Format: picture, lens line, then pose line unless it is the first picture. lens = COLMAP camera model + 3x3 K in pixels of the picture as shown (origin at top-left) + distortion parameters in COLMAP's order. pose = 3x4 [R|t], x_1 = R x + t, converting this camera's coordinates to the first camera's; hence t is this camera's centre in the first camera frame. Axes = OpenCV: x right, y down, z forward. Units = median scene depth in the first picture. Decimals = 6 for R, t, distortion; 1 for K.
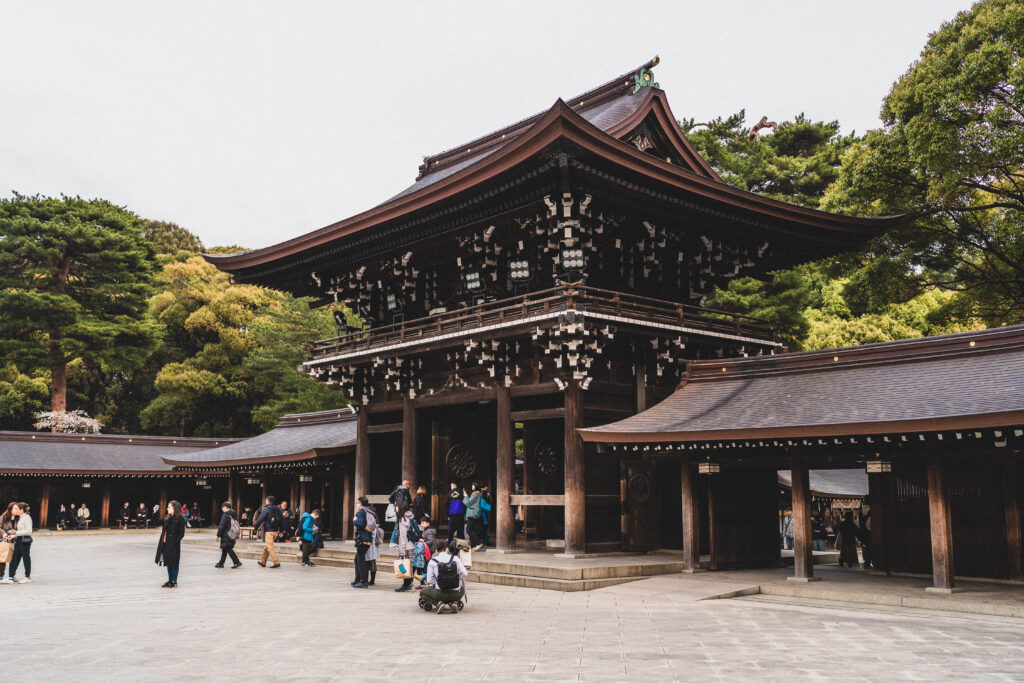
lens RADIAL K [[1001.9, 0, 506.8], [0, 1001.9, 343.7], [0, 0, 1]] dist [0.019953, 0.000000]
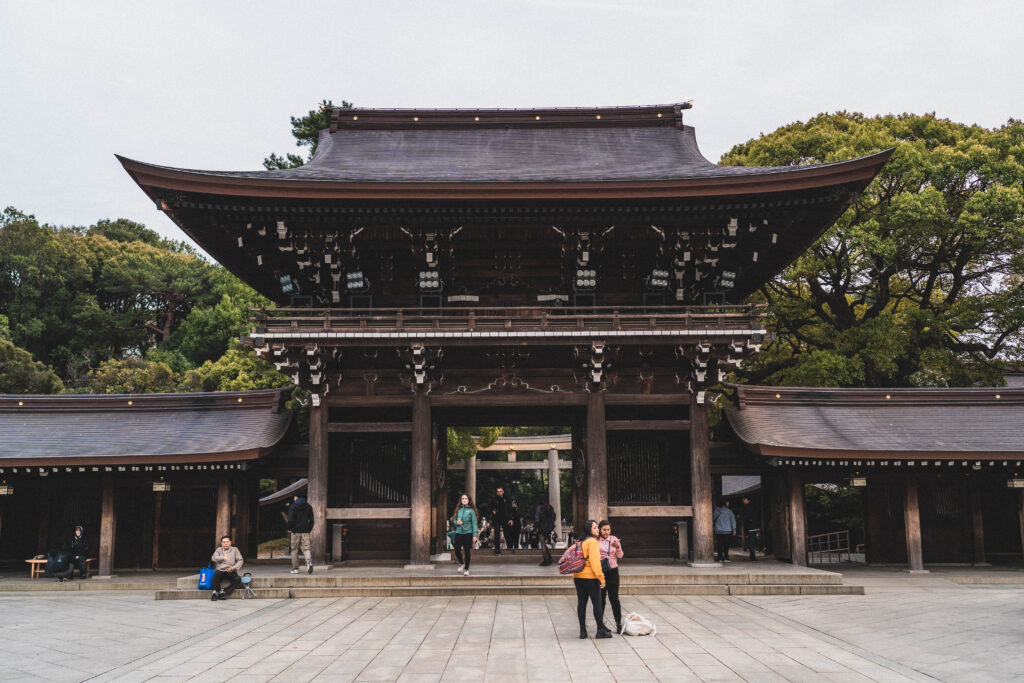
lens RADIAL K [[1001.9, 0, 509.5], [0, 1001.9, 339.8], [0, 0, 1]] dist [0.019953, 0.000000]
pose [[0.623417, 0.114802, 0.773416, -0.831592], [-0.105616, 0.992461, -0.062183, 0.062870], [-0.774723, -0.042919, 0.630842, 0.482022]]
